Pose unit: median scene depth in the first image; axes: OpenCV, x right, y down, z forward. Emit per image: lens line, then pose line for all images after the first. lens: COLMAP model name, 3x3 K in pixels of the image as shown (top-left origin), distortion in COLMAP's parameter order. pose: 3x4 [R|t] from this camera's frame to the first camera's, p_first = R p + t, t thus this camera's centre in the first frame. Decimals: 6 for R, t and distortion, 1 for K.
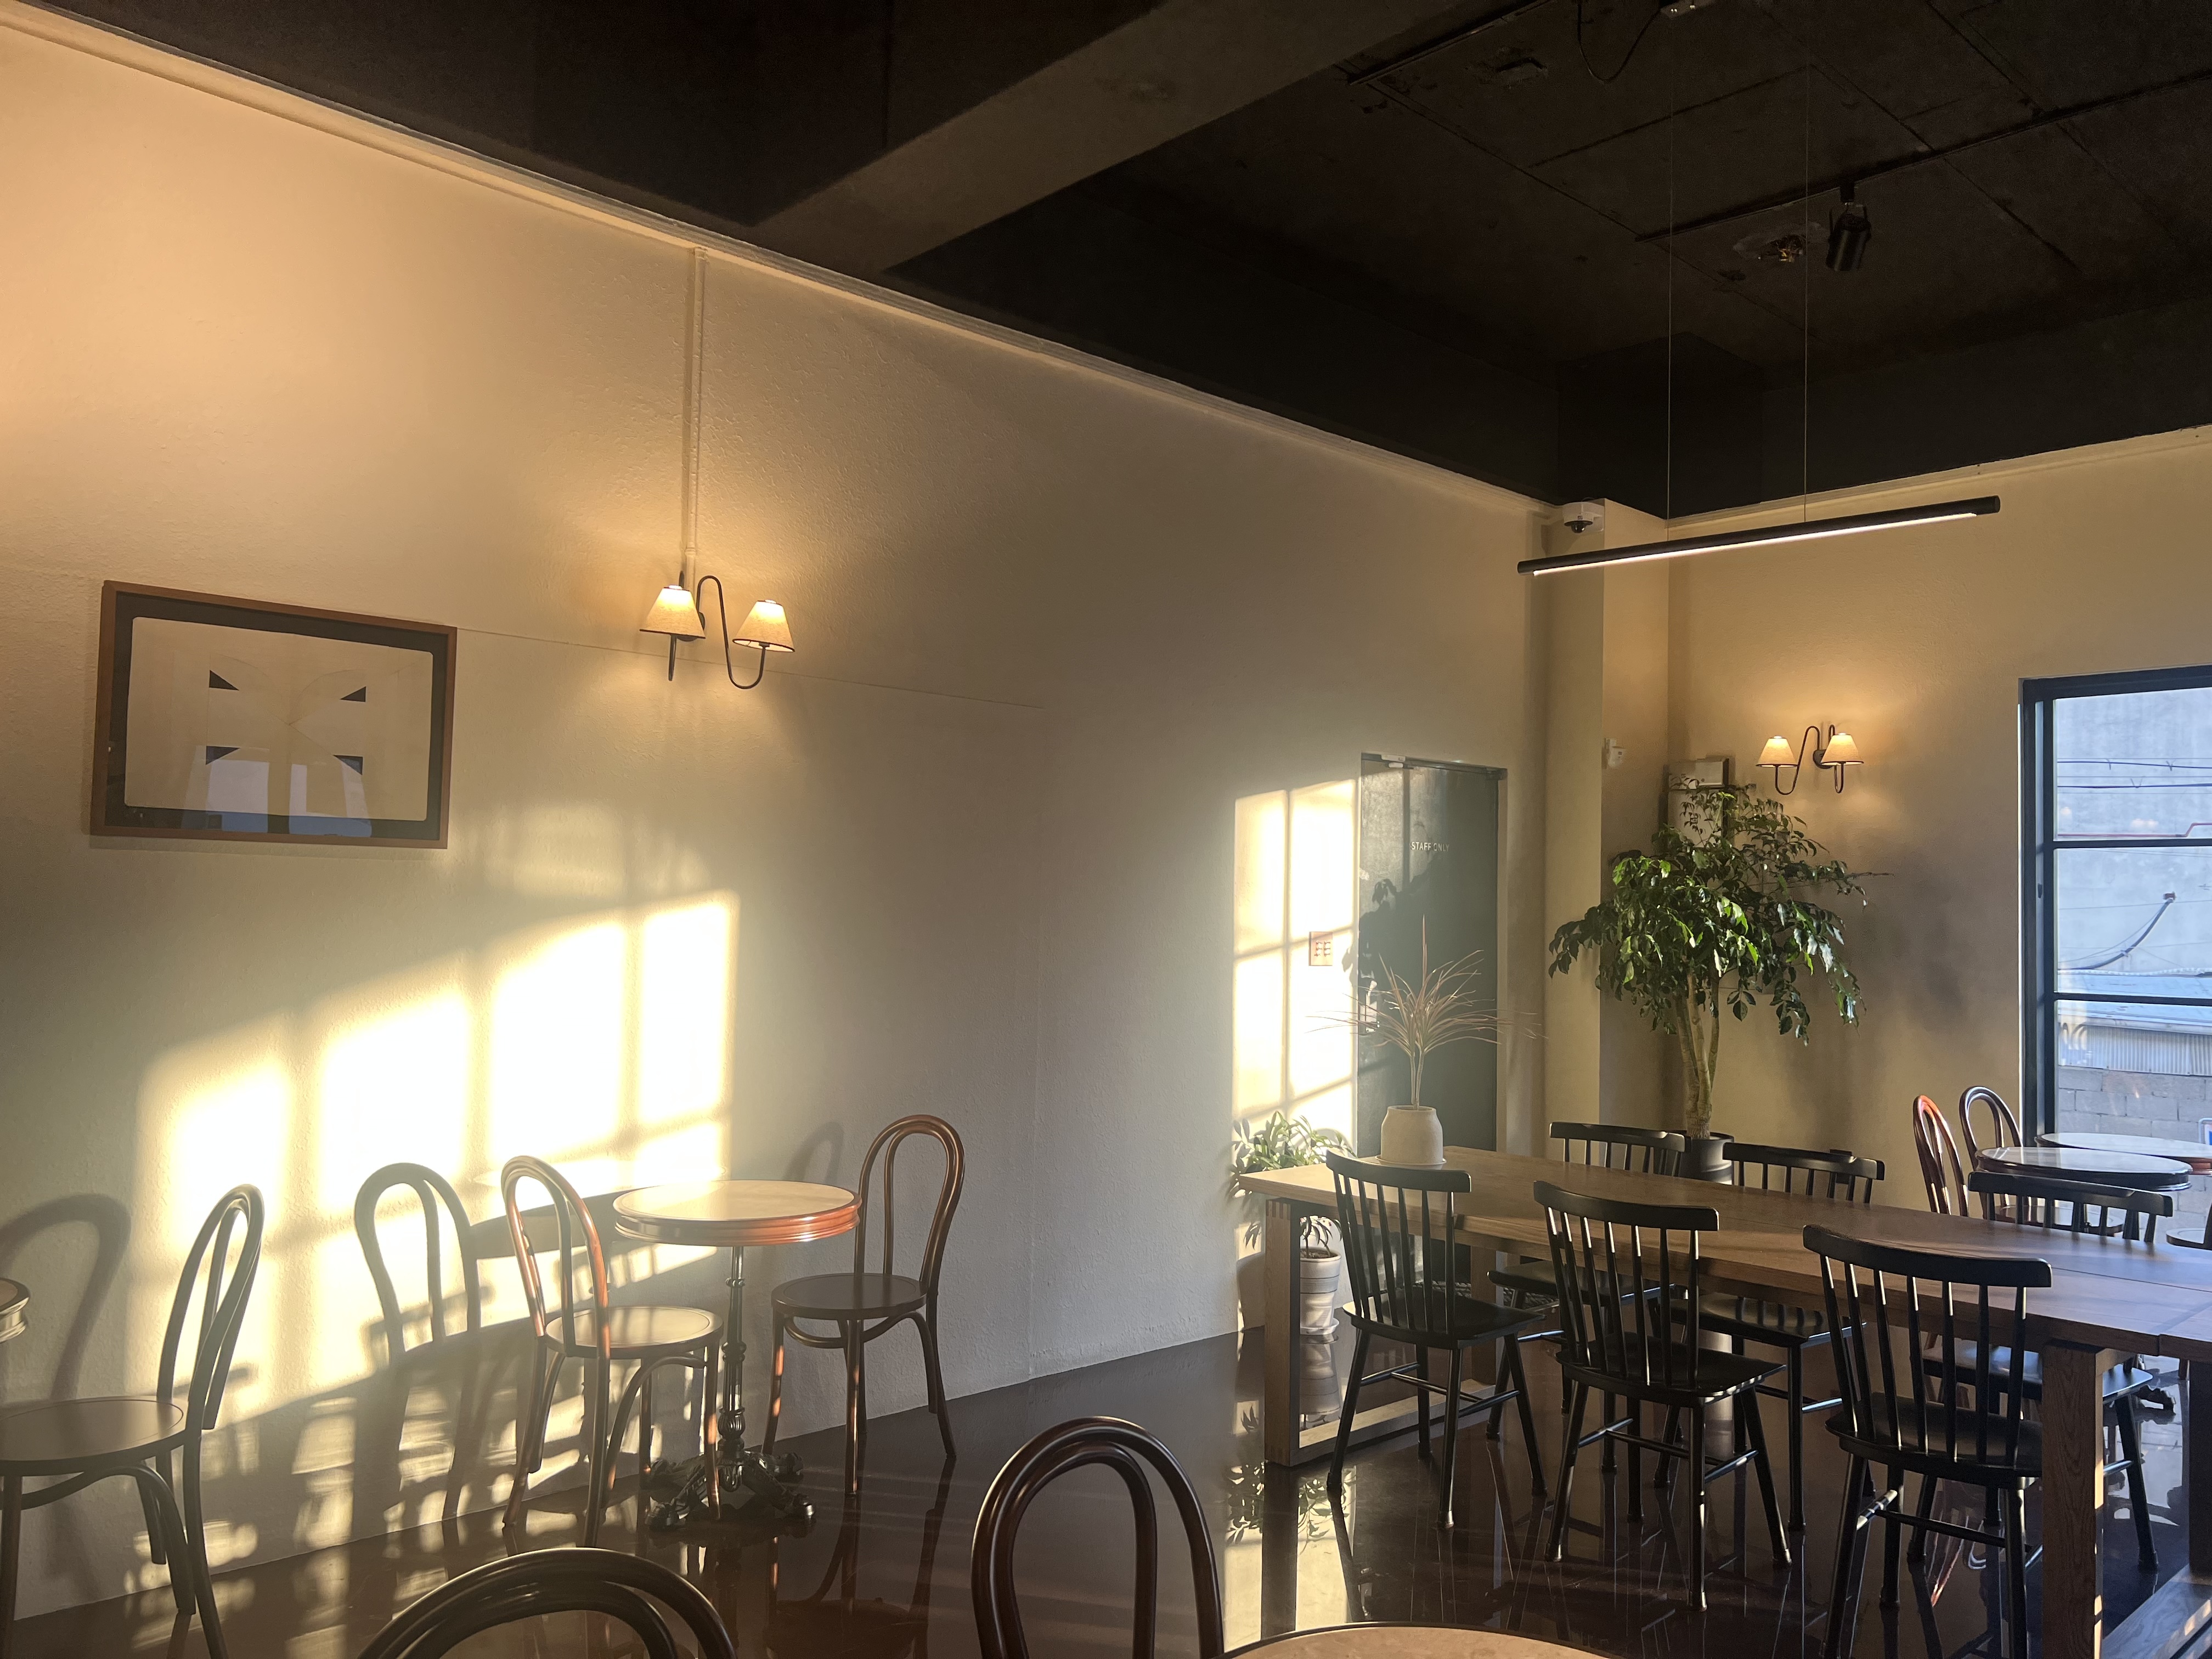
lens RADIAL K [[1640.1, 0, 1092.2], [0, 1640.1, 824.1], [0, 0, 1]] dist [-0.016592, -0.003286]
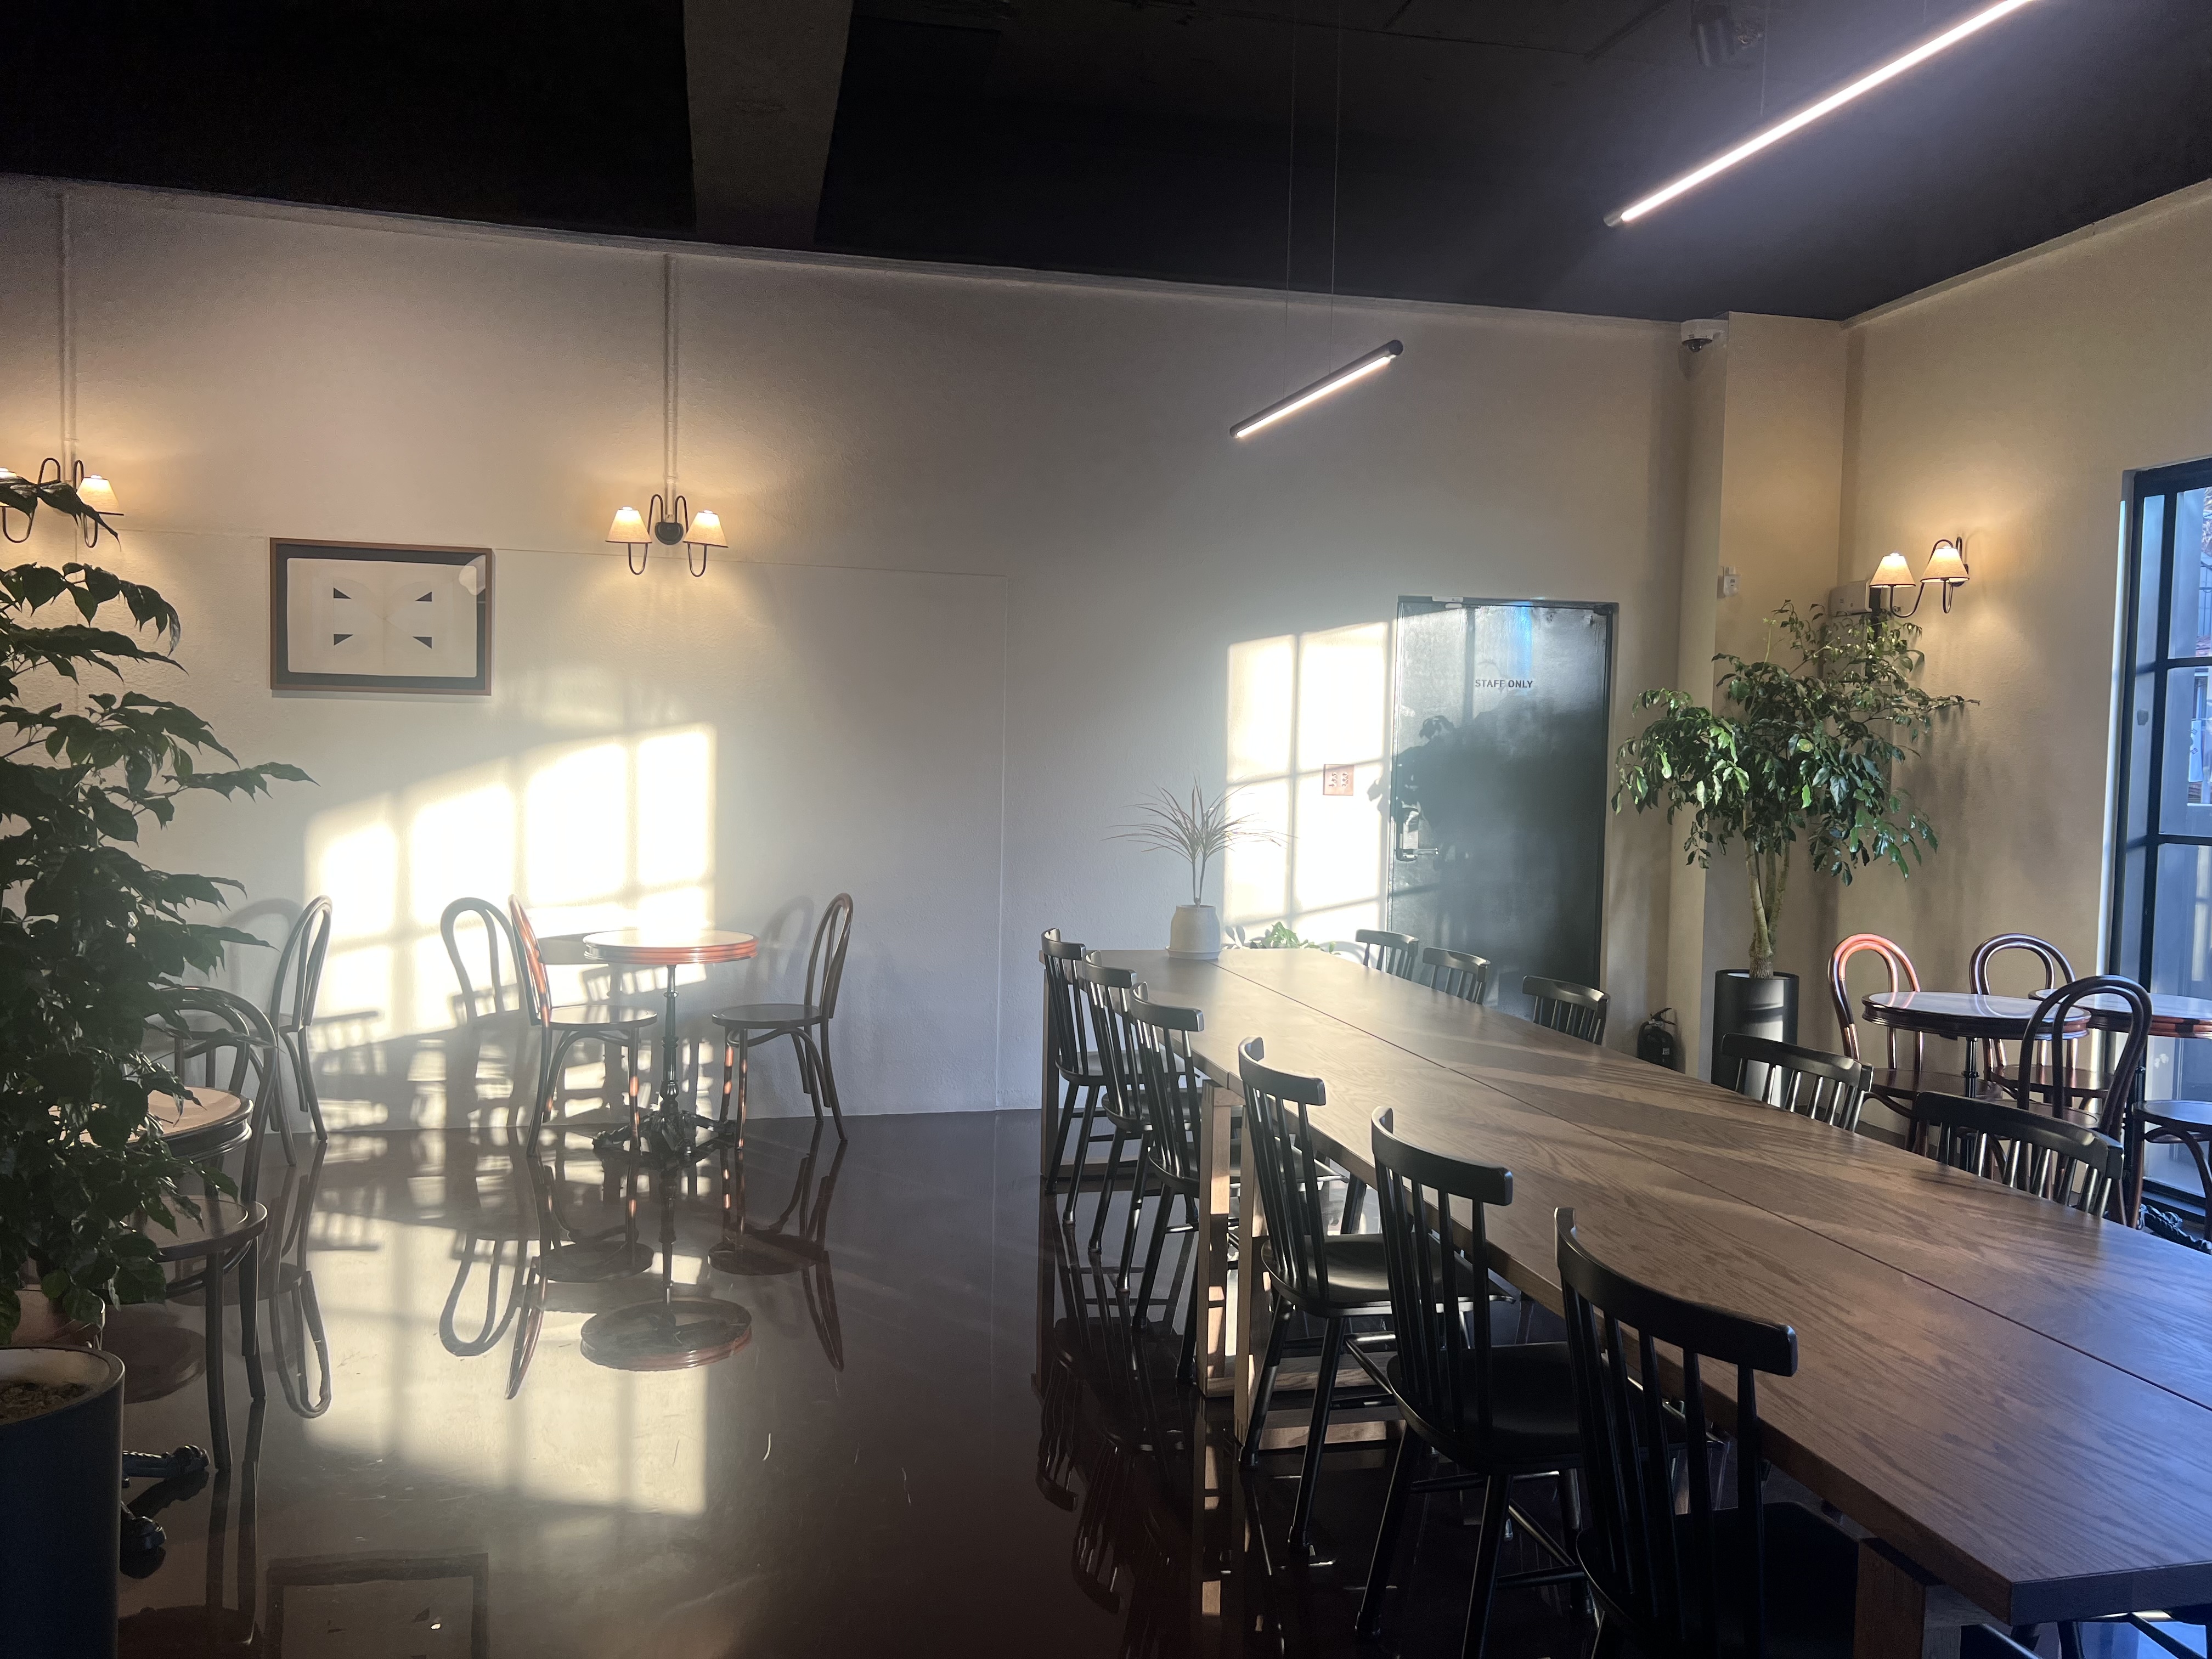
lens RADIAL K [[1640.1, 0, 1122.8], [0, 1640.1, 831.8], [0, 0, 1]] dist [-0.016592, -0.003286]
pose [[0.861367, 0.020360, -0.507574, 0.893322], [0.021930, 0.996774, 0.077200, 0.037193], [0.507509, -0.077629, 0.858142, -0.023090]]
